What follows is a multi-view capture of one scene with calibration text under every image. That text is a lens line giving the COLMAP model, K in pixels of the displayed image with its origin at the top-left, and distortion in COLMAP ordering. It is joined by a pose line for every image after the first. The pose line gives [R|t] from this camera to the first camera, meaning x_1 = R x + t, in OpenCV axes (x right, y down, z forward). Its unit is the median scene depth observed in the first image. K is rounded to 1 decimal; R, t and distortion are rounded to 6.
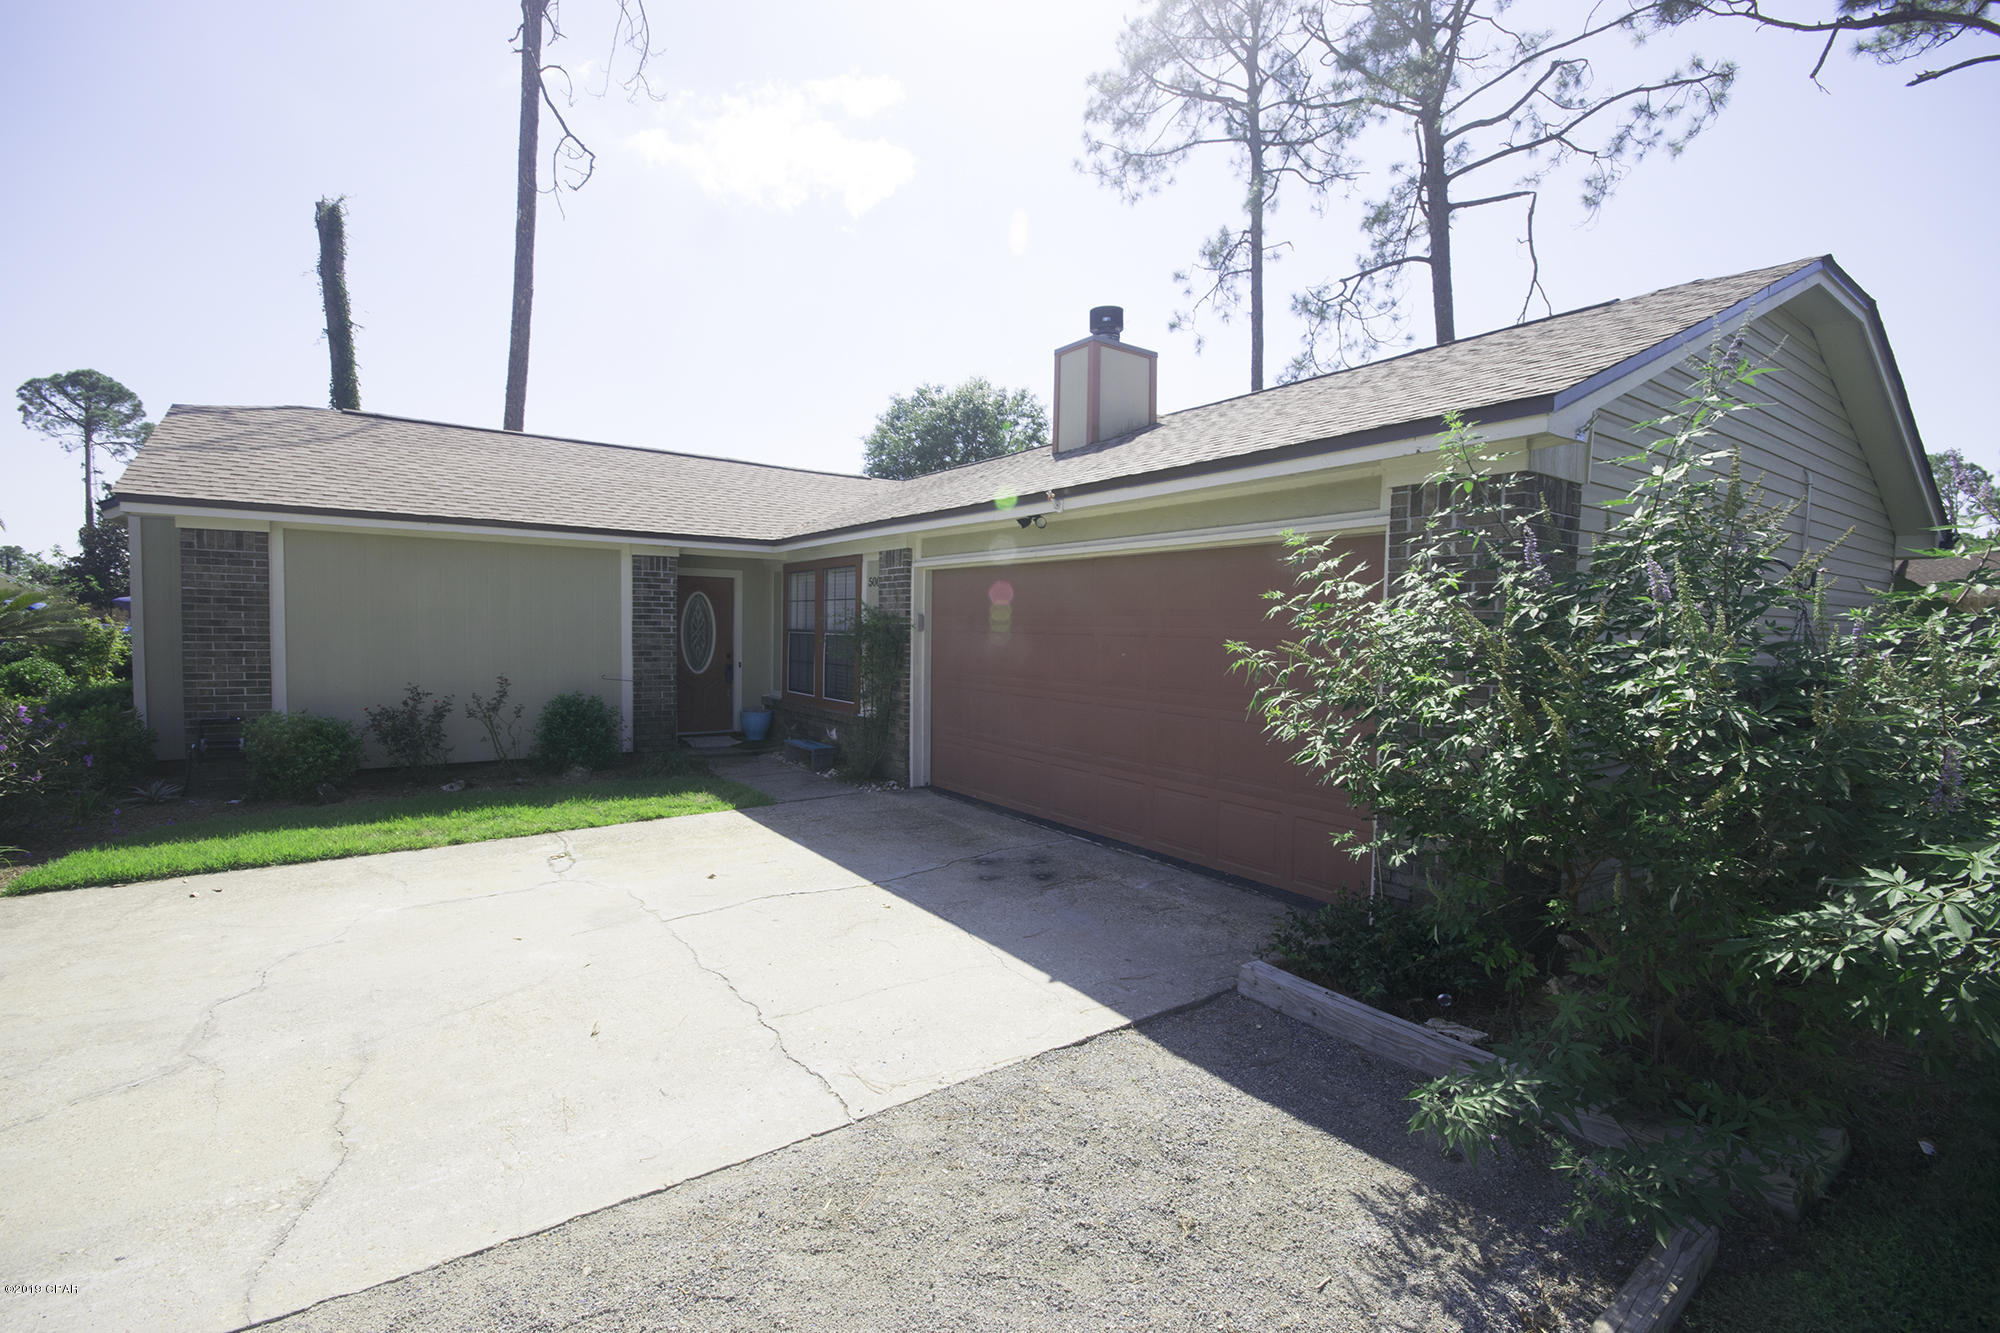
lens RADIAL K [[882.0, 0, 991.7], [0, 882.0, 672.0], [0, 0, 1]] dist [0.012633, -0.013569]
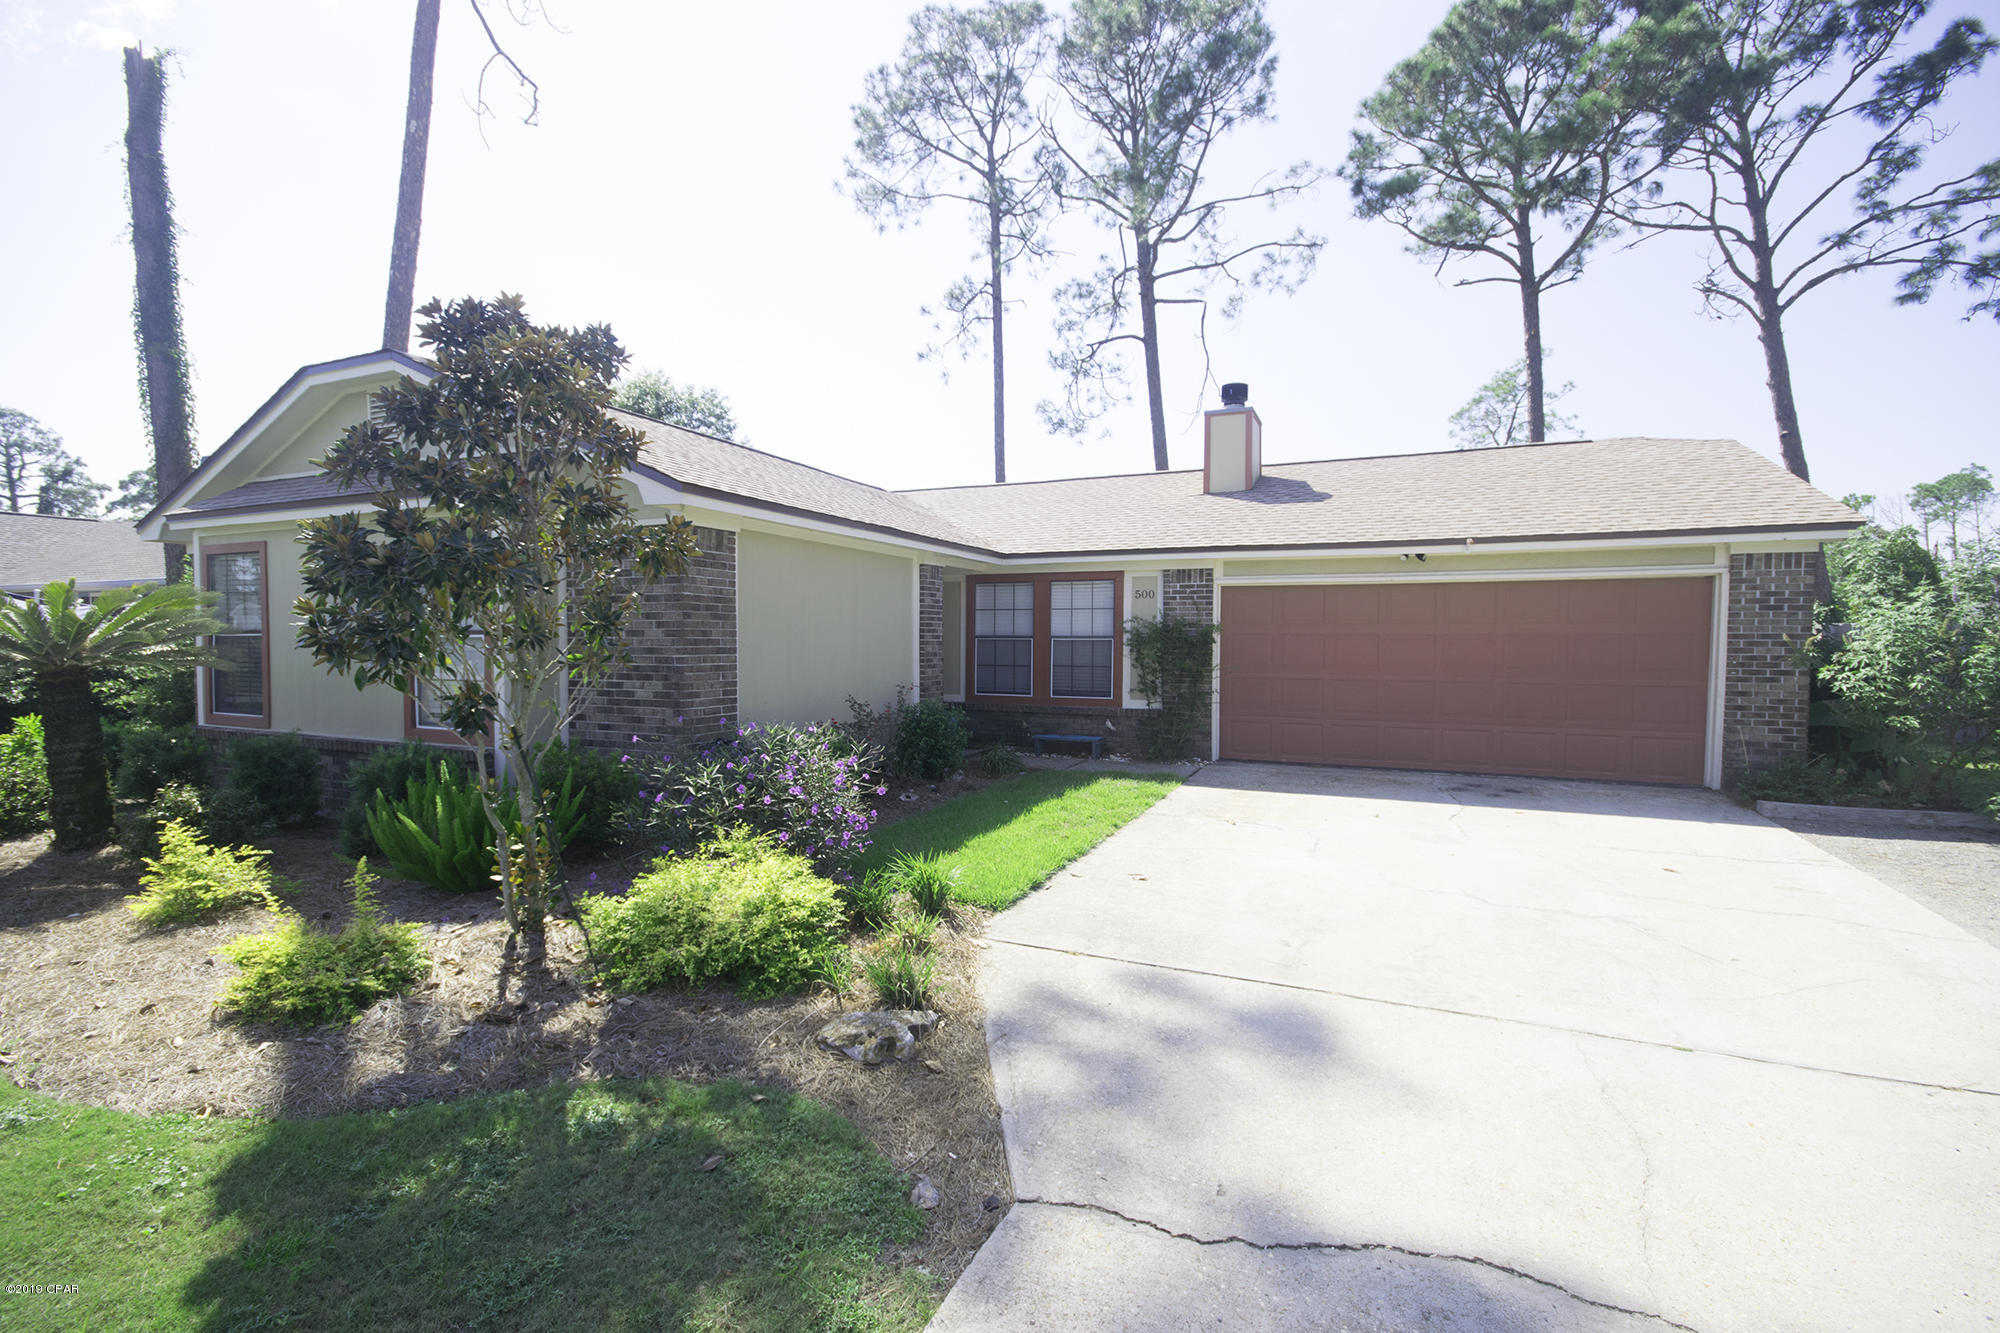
lens RADIAL K [[882.0, 0, 1001.2], [0, 882.0, 673.3], [0, 0, 1]] dist [0.012633, -0.013569]
pose [[0.859080, -0.032792, 0.510789, -0.334022], [0.036484, 0.999330, 0.002794, -0.002402], [-0.510539, 0.016235, 0.859701, 0.029577]]
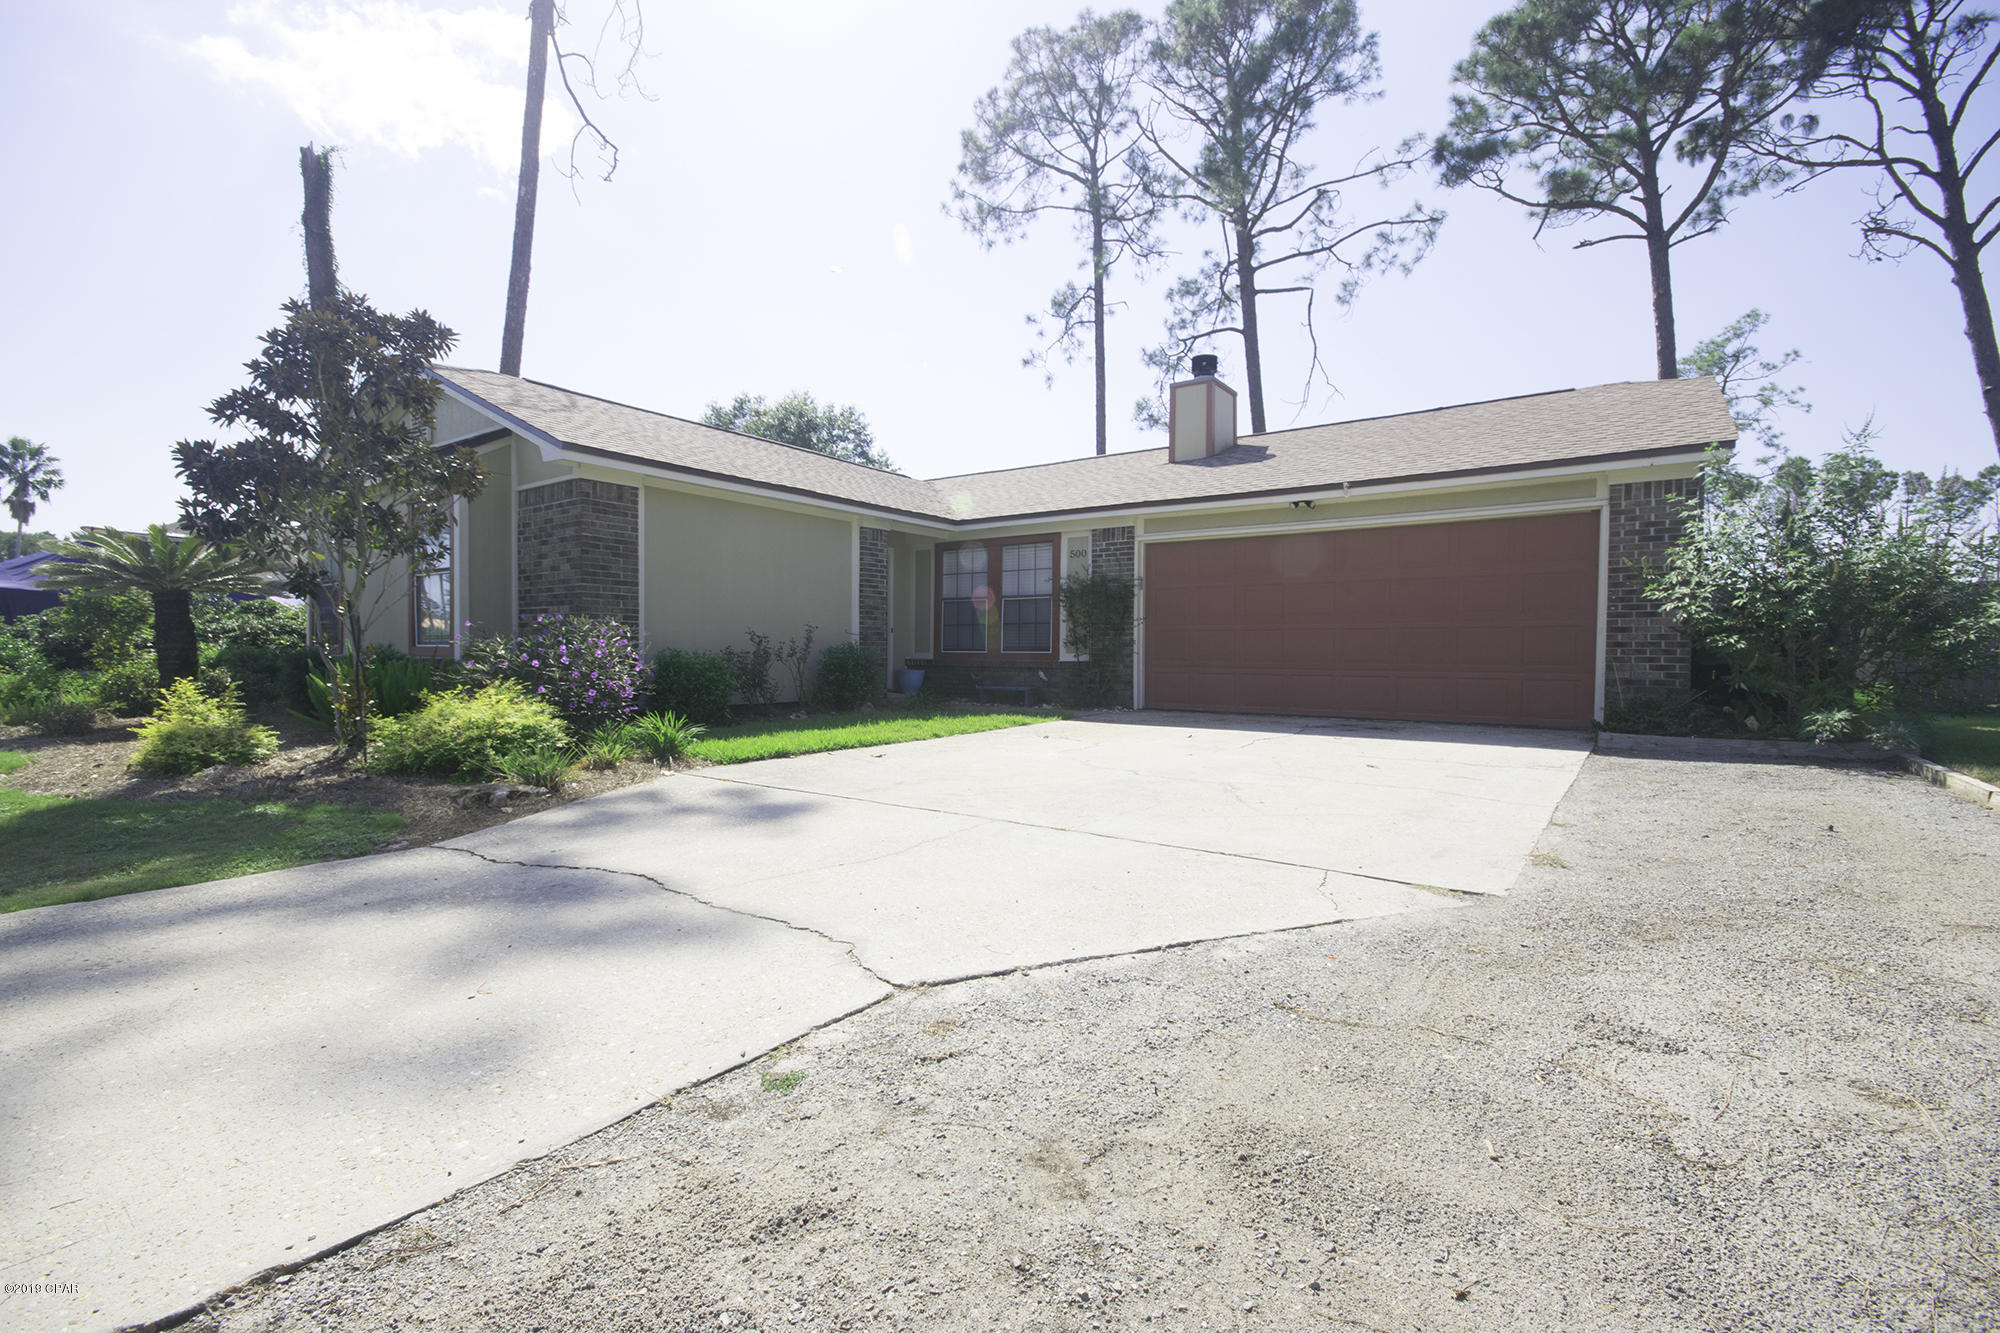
lens RADIAL K [[882.0, 0, 1001.6], [0, 882.0, 675.3], [0, 0, 1]] dist [0.012633, -0.013569]
pose [[0.945542, -0.017225, 0.325043, -0.239605], [0.024507, 0.999532, -0.018321, 0.033943], [-0.324575, 0.025290, 0.945522, -0.057728]]
